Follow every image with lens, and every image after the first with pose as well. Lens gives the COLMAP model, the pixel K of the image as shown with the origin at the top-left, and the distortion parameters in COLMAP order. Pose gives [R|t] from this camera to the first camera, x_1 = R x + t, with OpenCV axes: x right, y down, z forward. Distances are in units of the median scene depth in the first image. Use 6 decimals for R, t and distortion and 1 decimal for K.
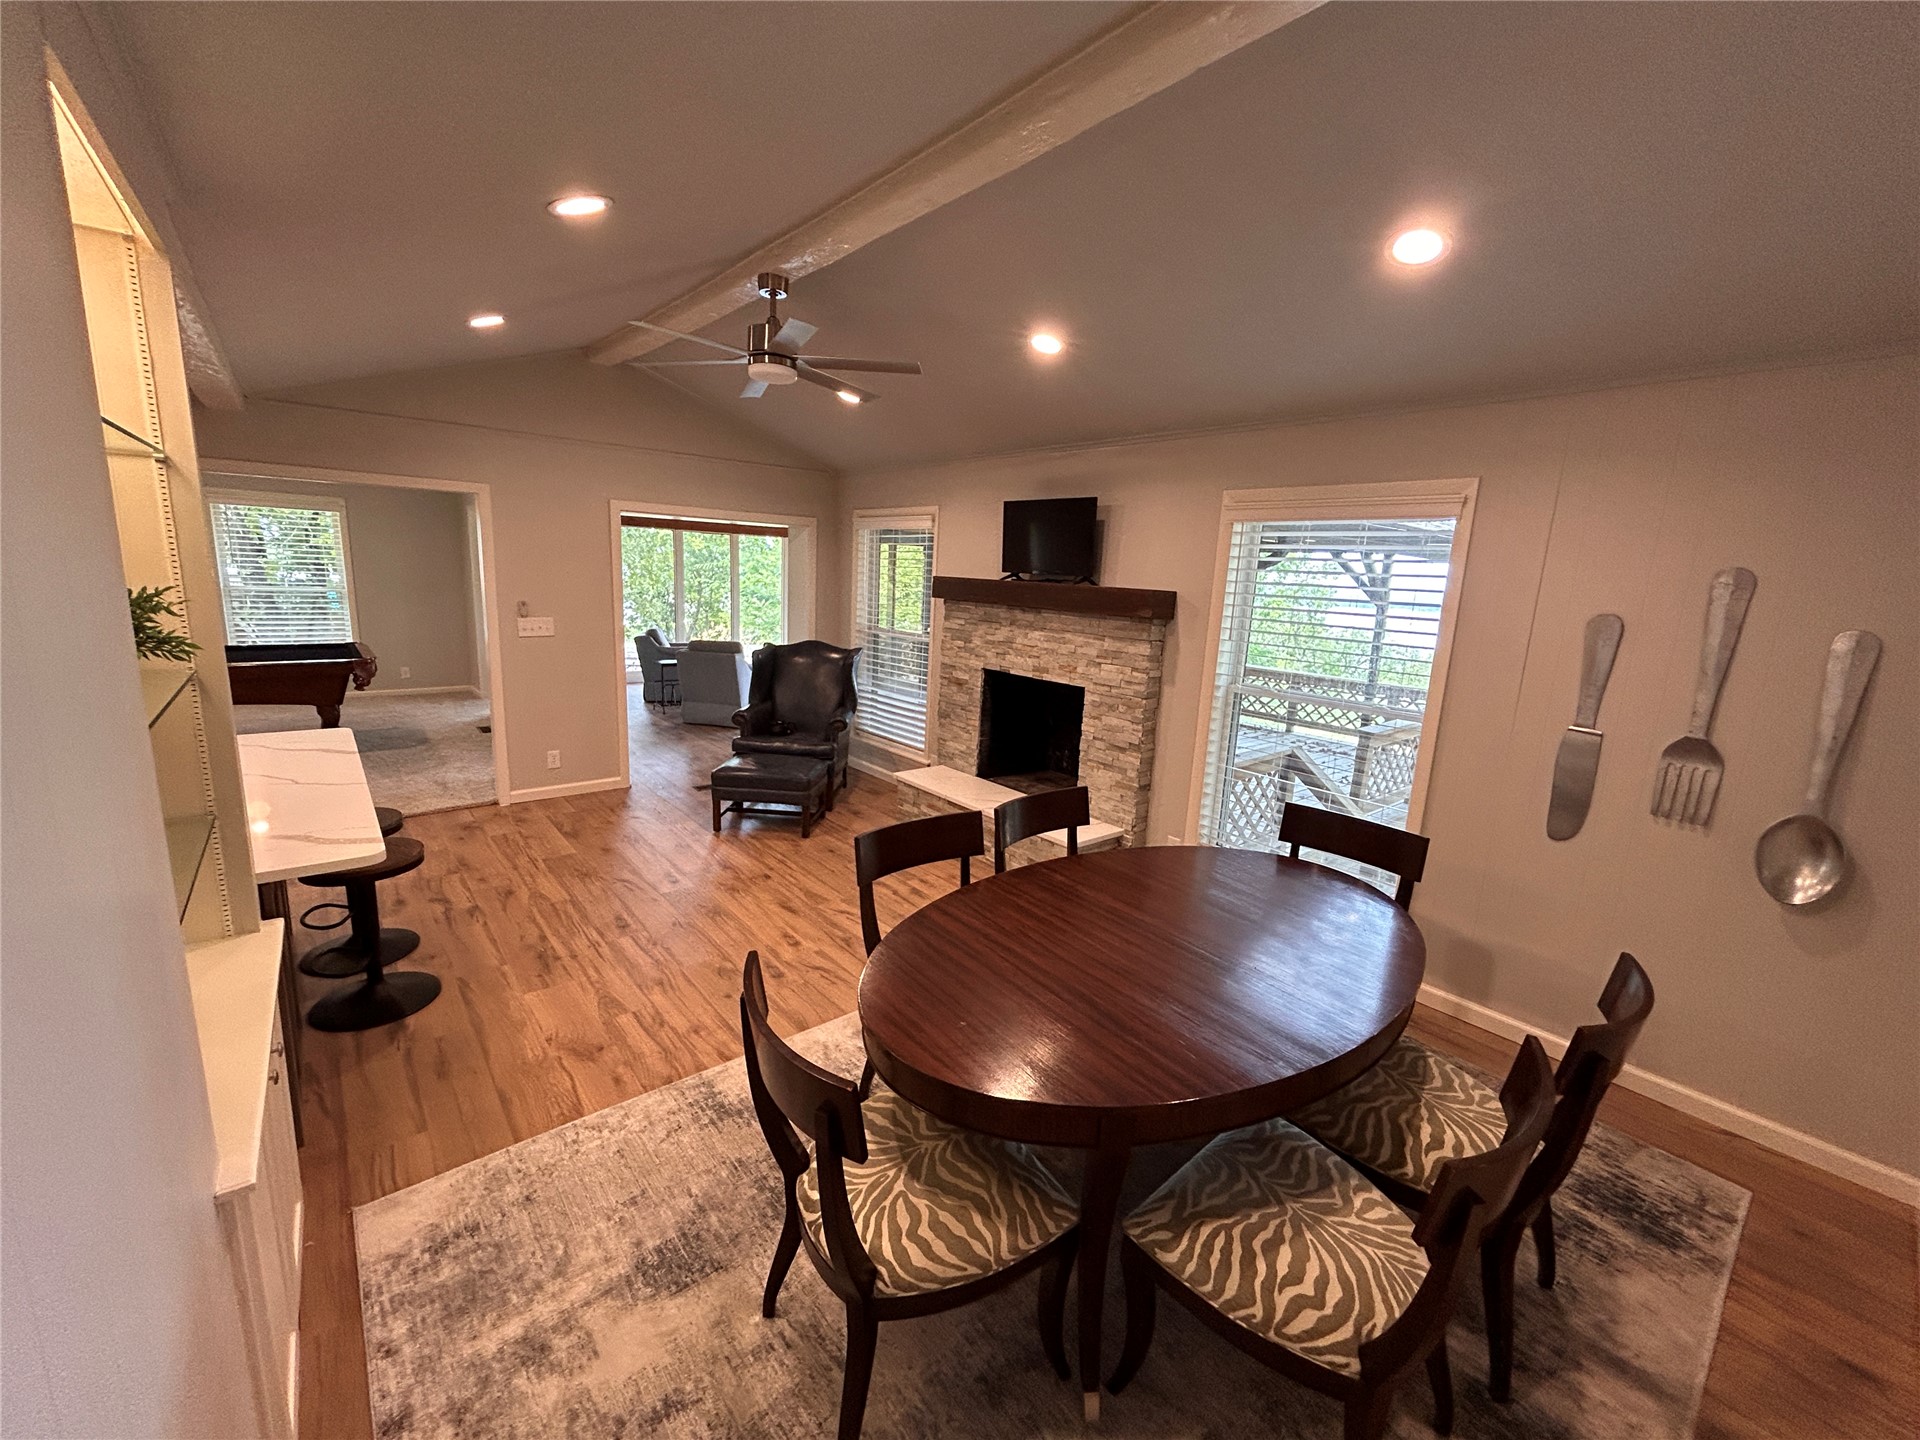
lens RADIAL K [[776.4, 0, 960.0], [0, 776.4, 720.0], [0, 0, 1]] dist [0.001096, 0.000174]
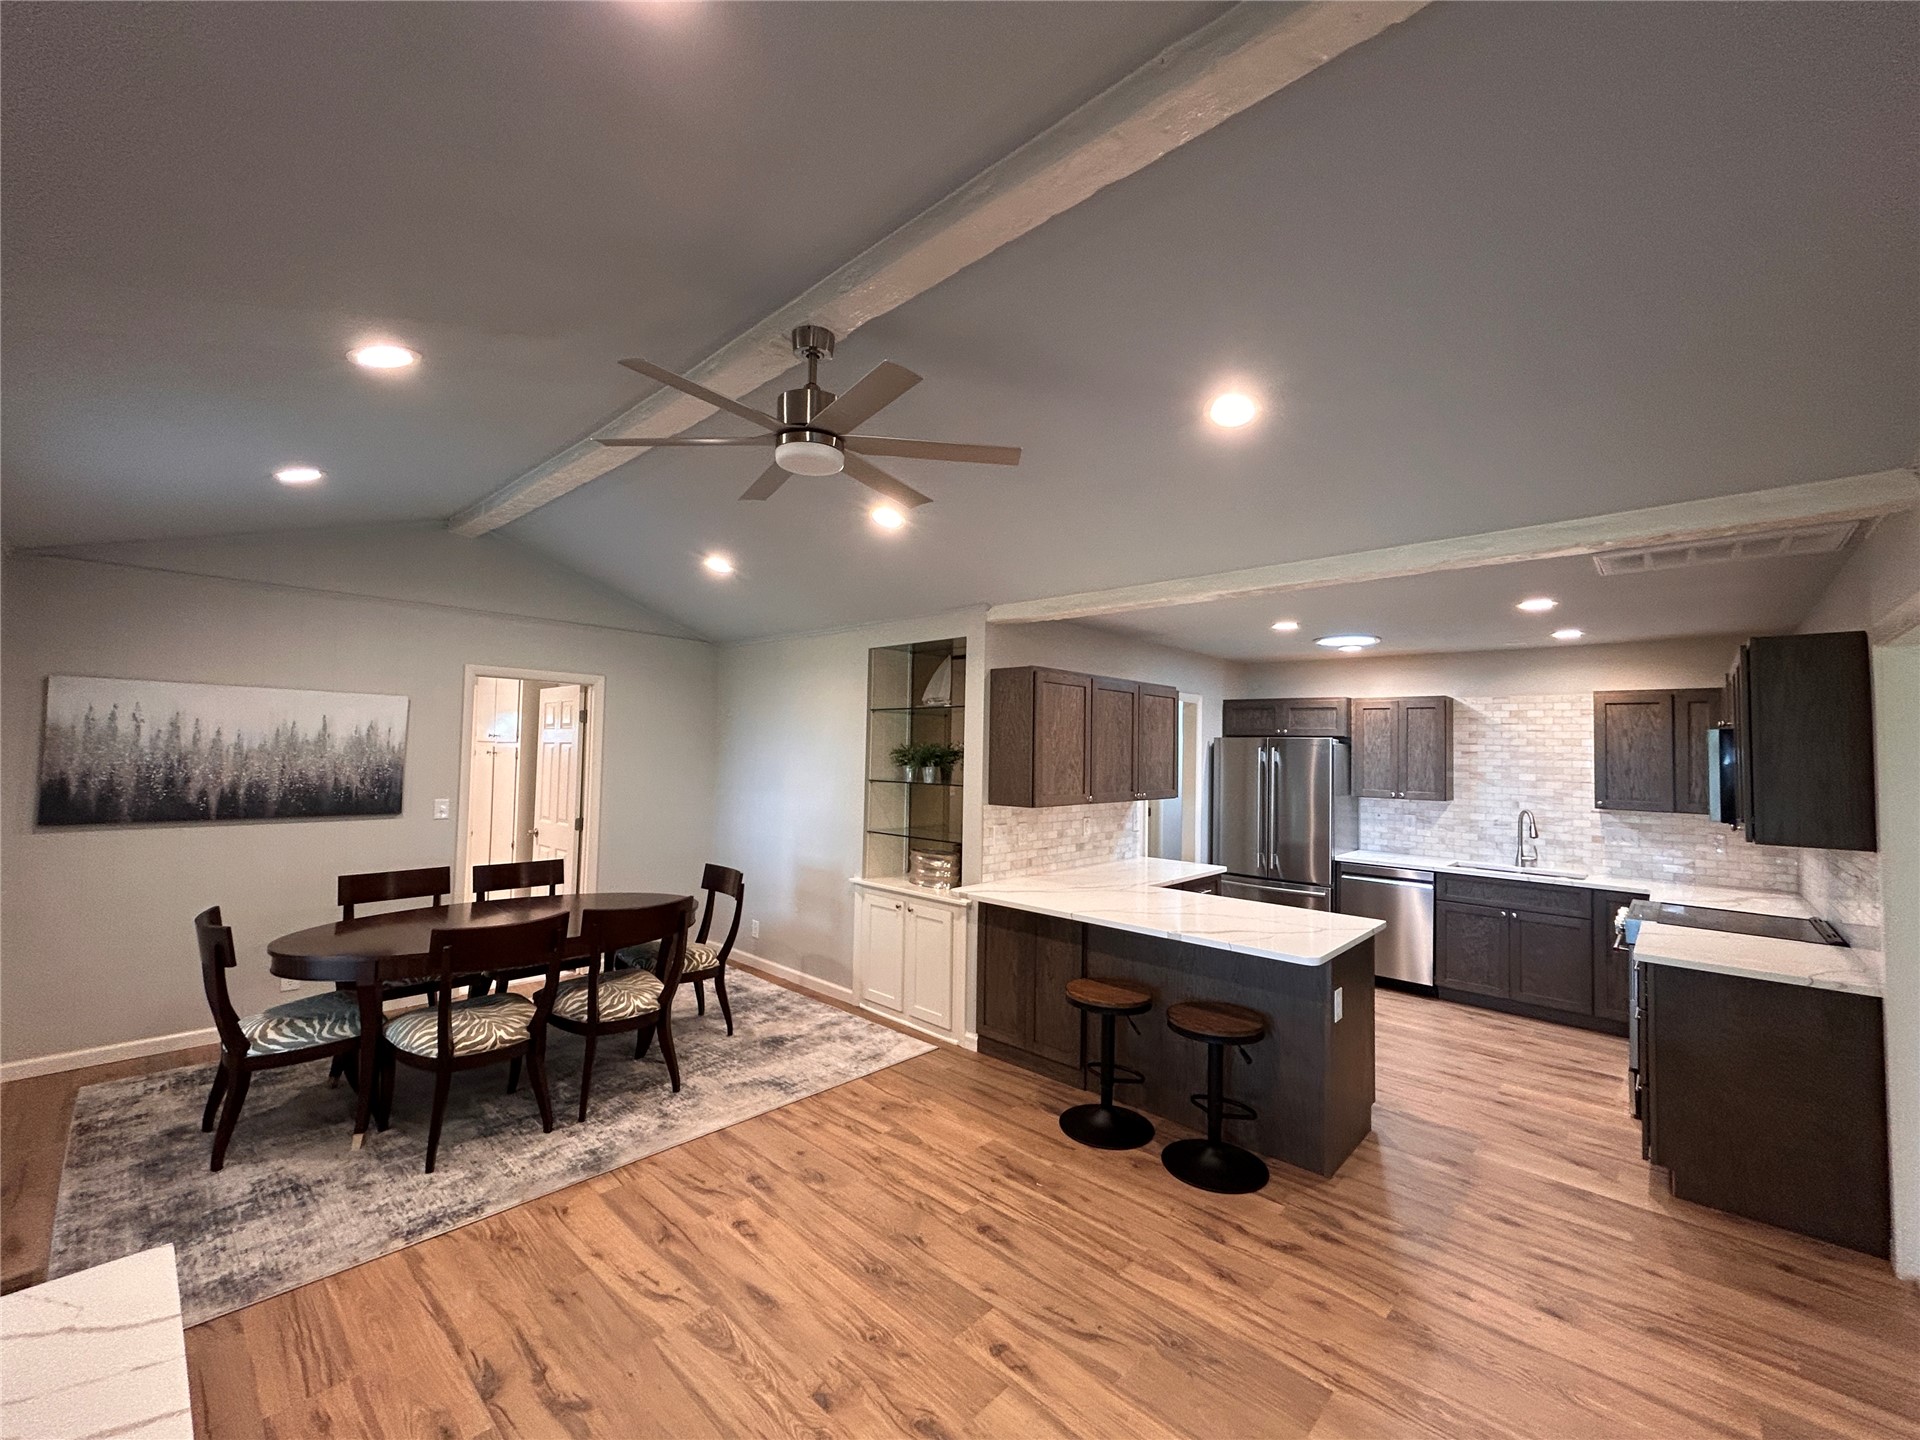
lens RADIAL K [[782.3, 0, 958.5], [0, 782.3, 717.5], [0, 0, 1]] dist [0.000097, 0.000300]
pose [[-0.989662, -0.071963, -0.124060, -0.237237], [-0.089602, 0.985653, 0.143041, -0.256163], [0.111986, 0.152678, -0.981911, 1.369641]]
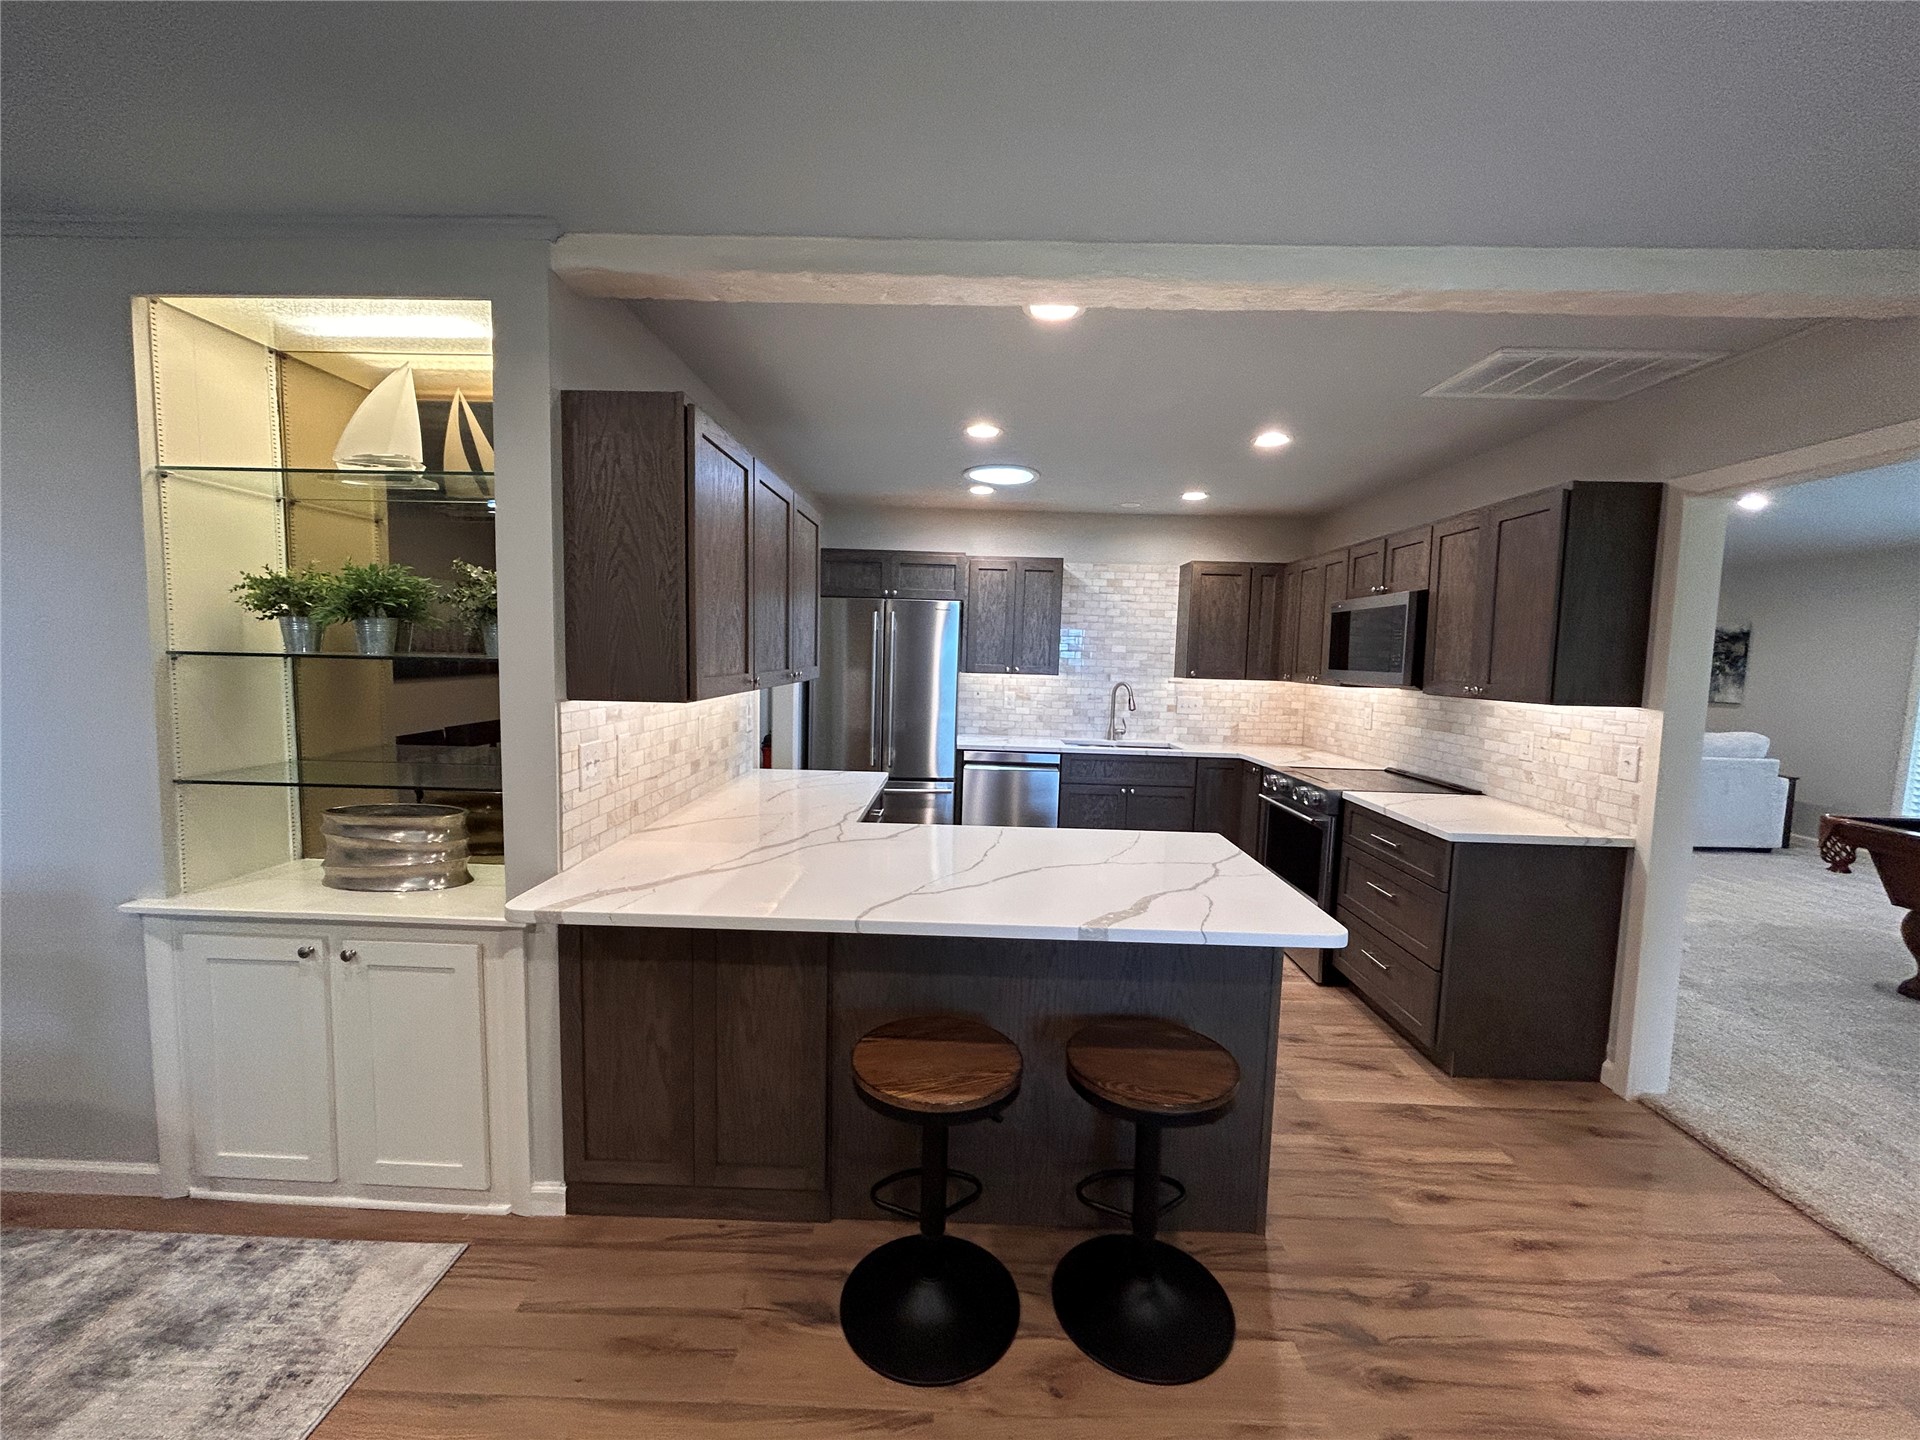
lens RADIAL K [[782.3, 0, 958.5], [0, 782.3, 717.5], [0, 0, 1]] dist [0.000097, 0.000300]
pose [[-0.651469, 0.001251, -0.758674, -0.210758], [-0.200726, 0.964080, 0.173952, -0.122479], [0.731640, 0.265610, -0.627817, 0.865176]]
